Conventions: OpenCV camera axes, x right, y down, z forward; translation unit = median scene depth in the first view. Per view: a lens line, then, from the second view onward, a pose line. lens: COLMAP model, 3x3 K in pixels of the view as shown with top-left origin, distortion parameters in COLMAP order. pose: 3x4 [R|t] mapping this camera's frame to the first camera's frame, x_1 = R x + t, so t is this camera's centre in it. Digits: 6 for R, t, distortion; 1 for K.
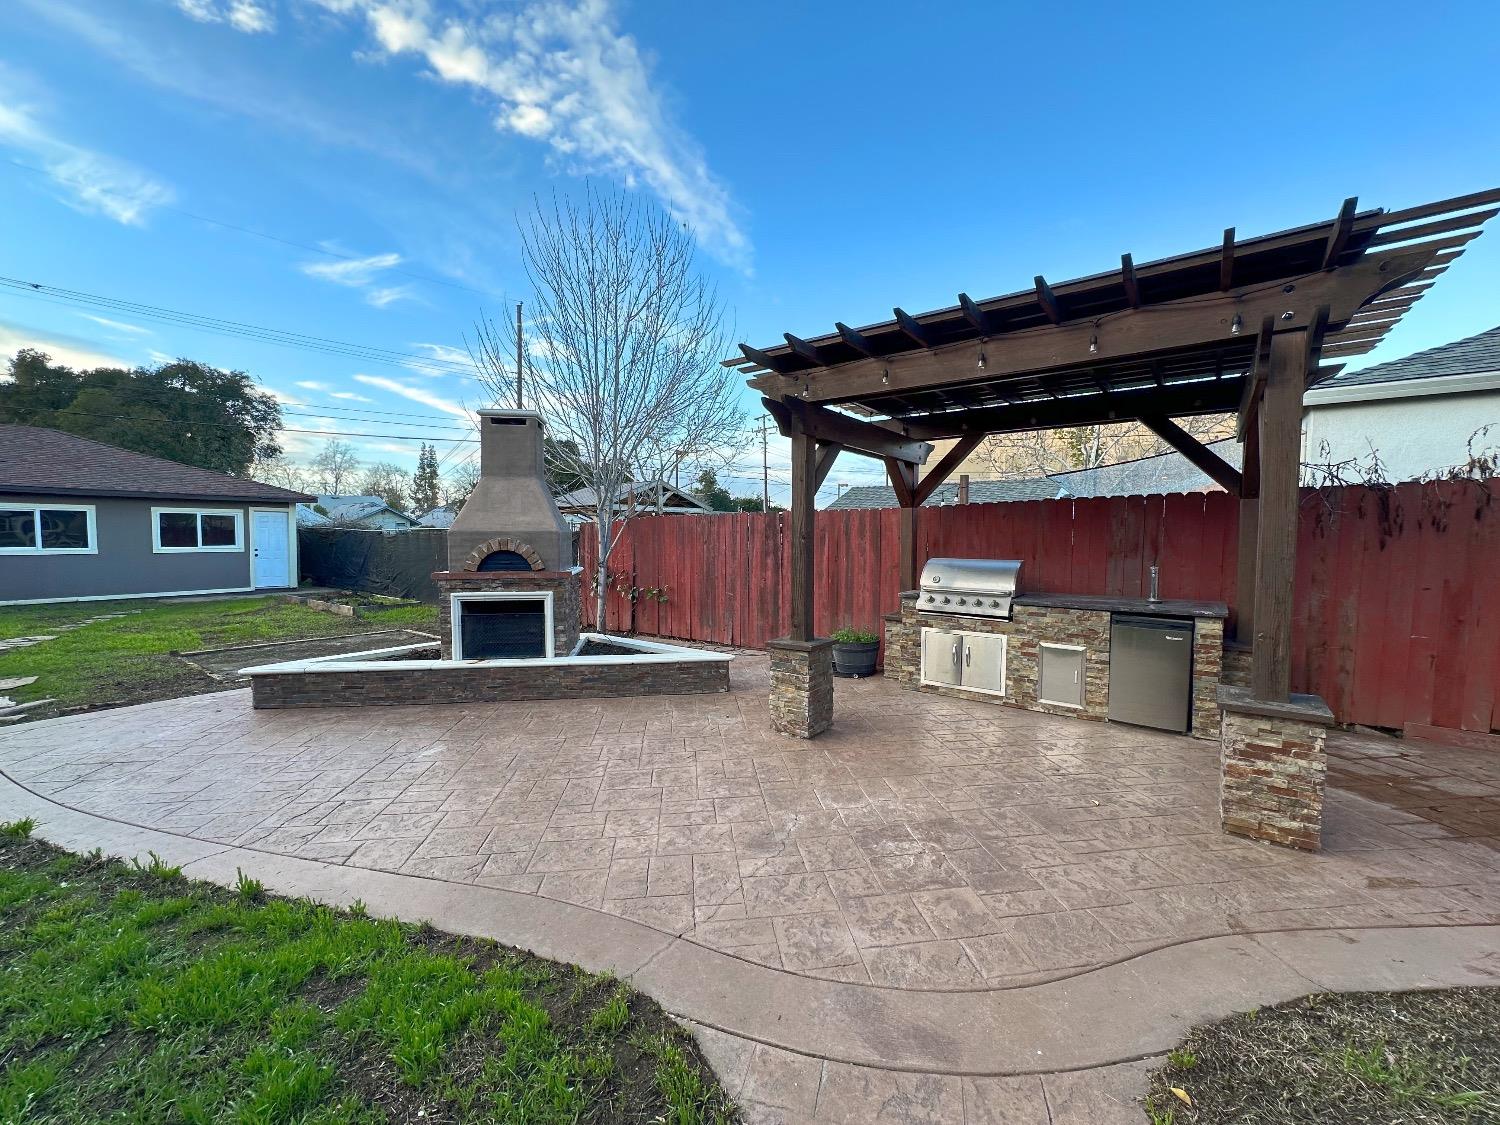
lens RADIAL K [[596.8, 0, 754.1], [0, 596.8, 559.7], [0, 0, 1]] dist [-0.001228, 0.000037]
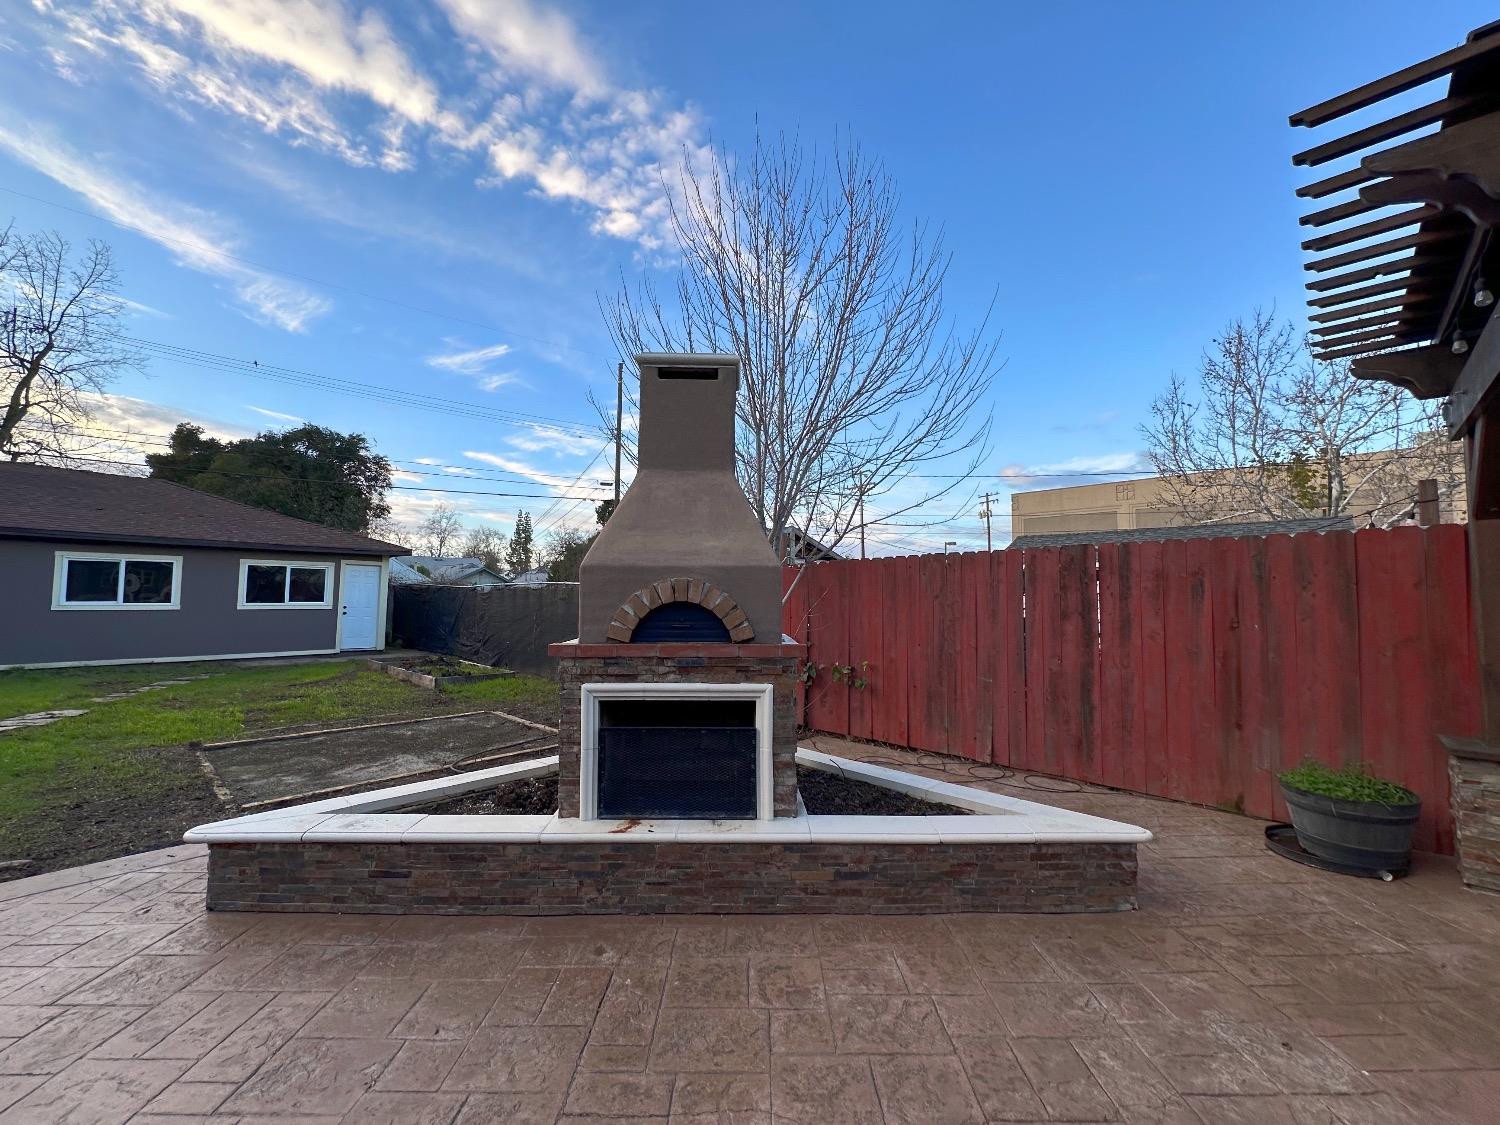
lens RADIAL K [[596.8, 0, 754.1], [0, 596.8, 559.7], [0, 0, 1]] dist [-0.001228, 0.000037]
pose [[0.992066, -0.002627, -0.125691, -0.126007], [-0.010722, 0.994371, -0.105407, 0.000790], [0.125261, 0.105918, 0.986454, 0.212500]]
